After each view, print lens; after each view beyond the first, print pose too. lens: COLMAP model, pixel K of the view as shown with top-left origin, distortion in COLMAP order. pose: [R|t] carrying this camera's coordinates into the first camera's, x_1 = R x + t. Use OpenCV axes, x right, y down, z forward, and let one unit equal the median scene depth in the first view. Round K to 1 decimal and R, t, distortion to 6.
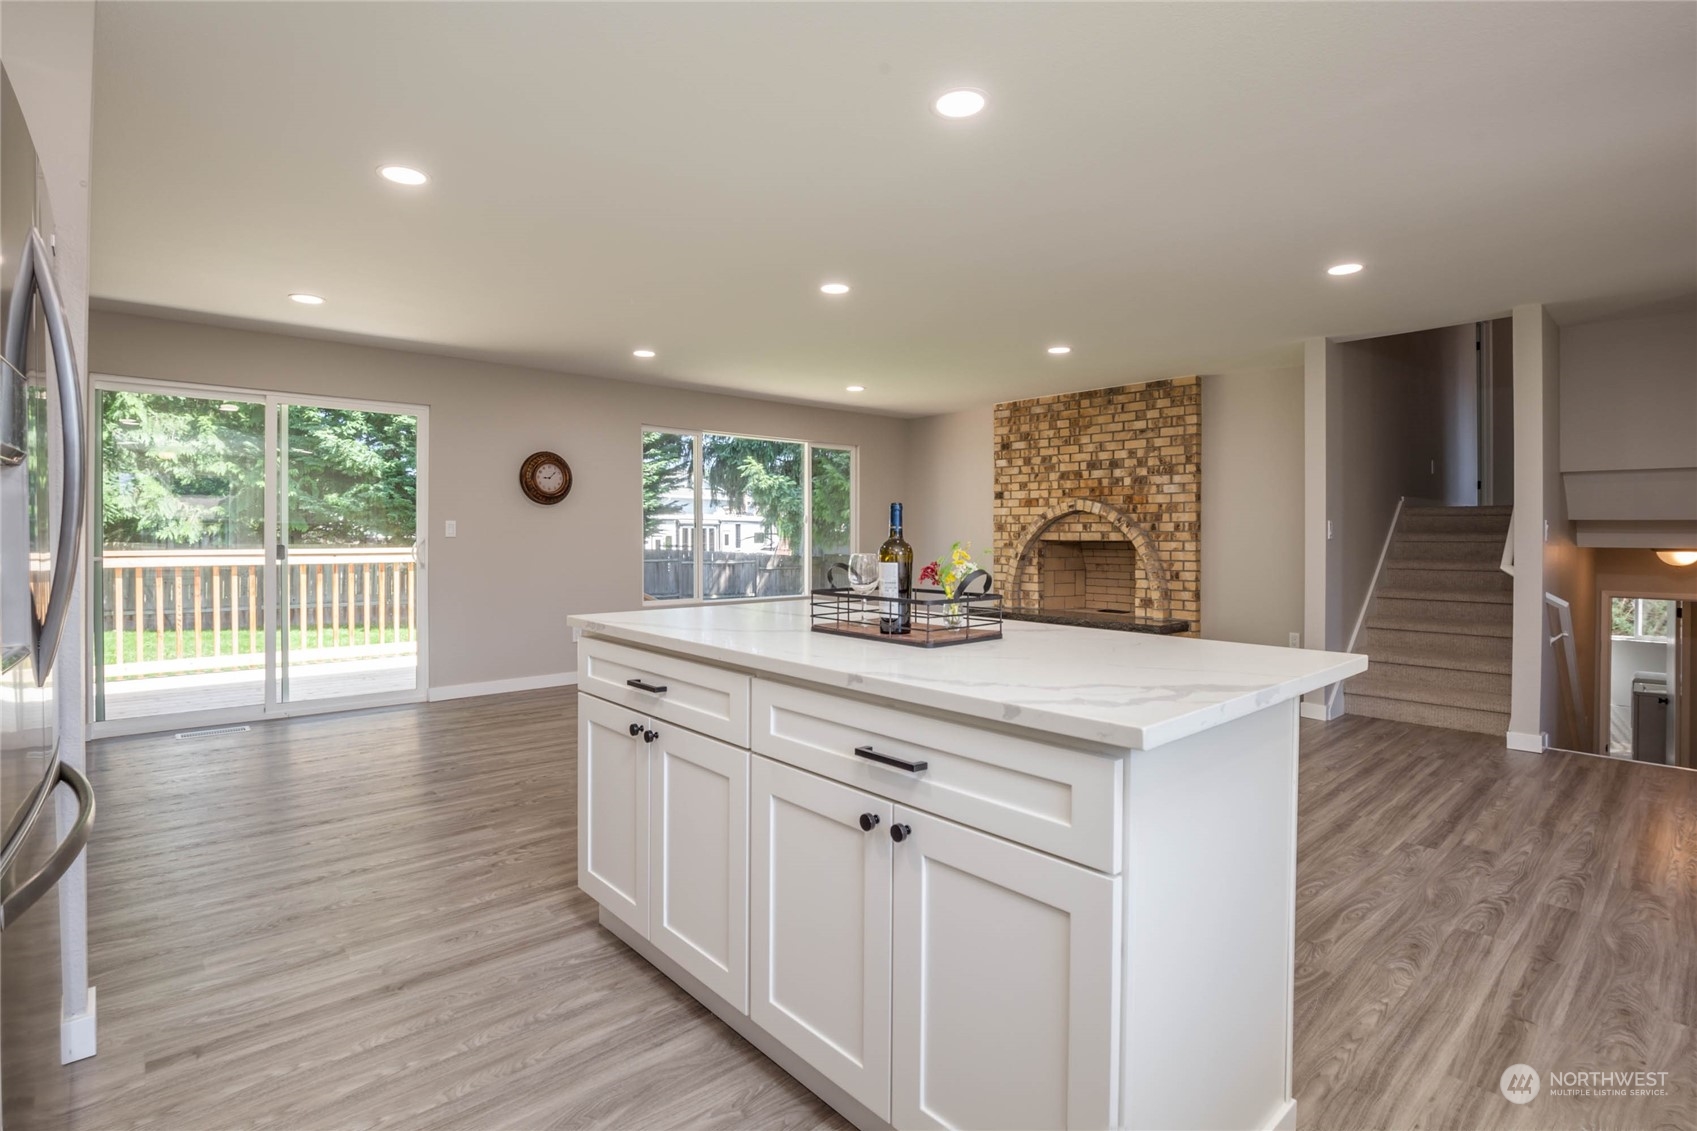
lens RADIAL K [[828.0, 0, 845.4], [0, 828.0, 533.7], [0, 0, 1]] dist [-0.046167, 0.013503]
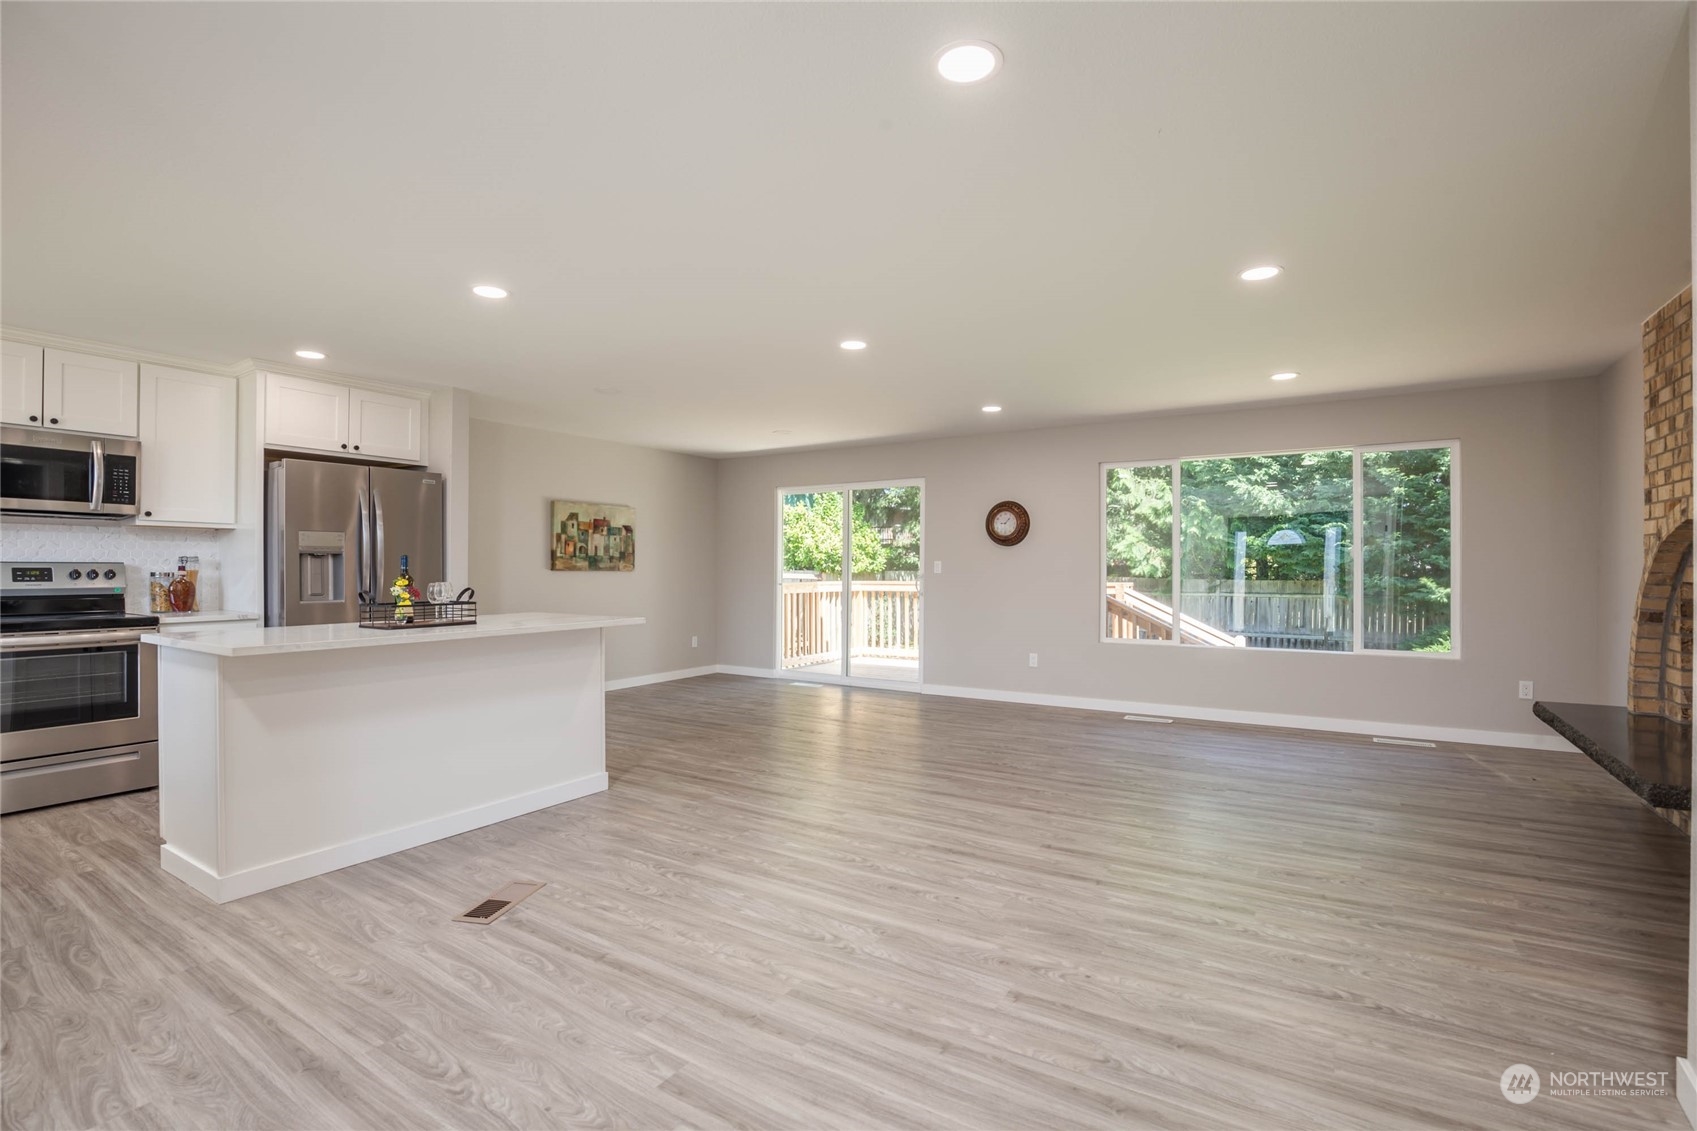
lens RADIAL K [[786.3, 0, 846.2], [0, 786.3, 568.9], [0, 0, 1]] dist [-0.046095, 0.014729]
pose [[0.254318, -0.002879, -0.967116, 0.576599], [0.001024, 0.999996, -0.002708, 0.000185], [0.967120, -0.000301, 0.254320, 0.428222]]
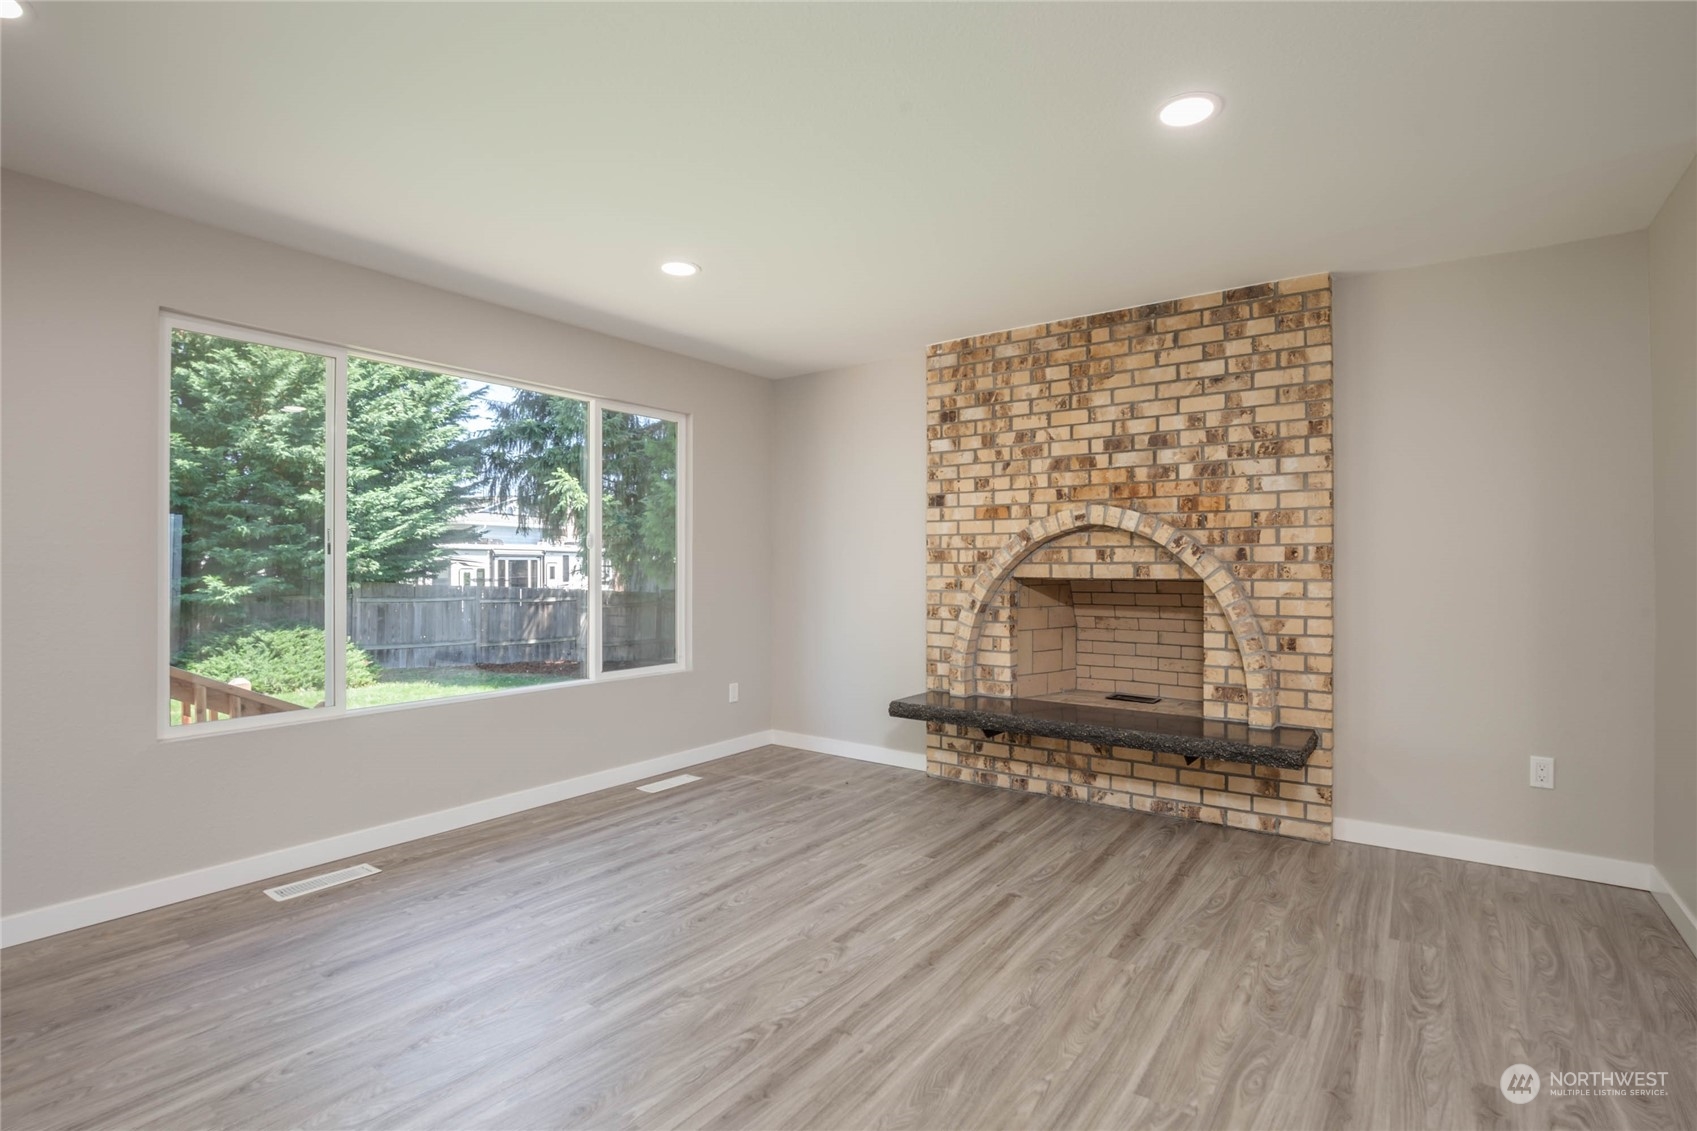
lens RADIAL K [[786.3, 0, 846.2], [0, 786.3, 568.9], [0, 0, 1]] dist [-0.046095, 0.014729]
pose [[0.980981, -0.000832, 0.194102, 0.017395], [0.000114, 0.999993, 0.003709, -0.000331], [-0.194104, -0.003616, 0.980974, 0.516695]]
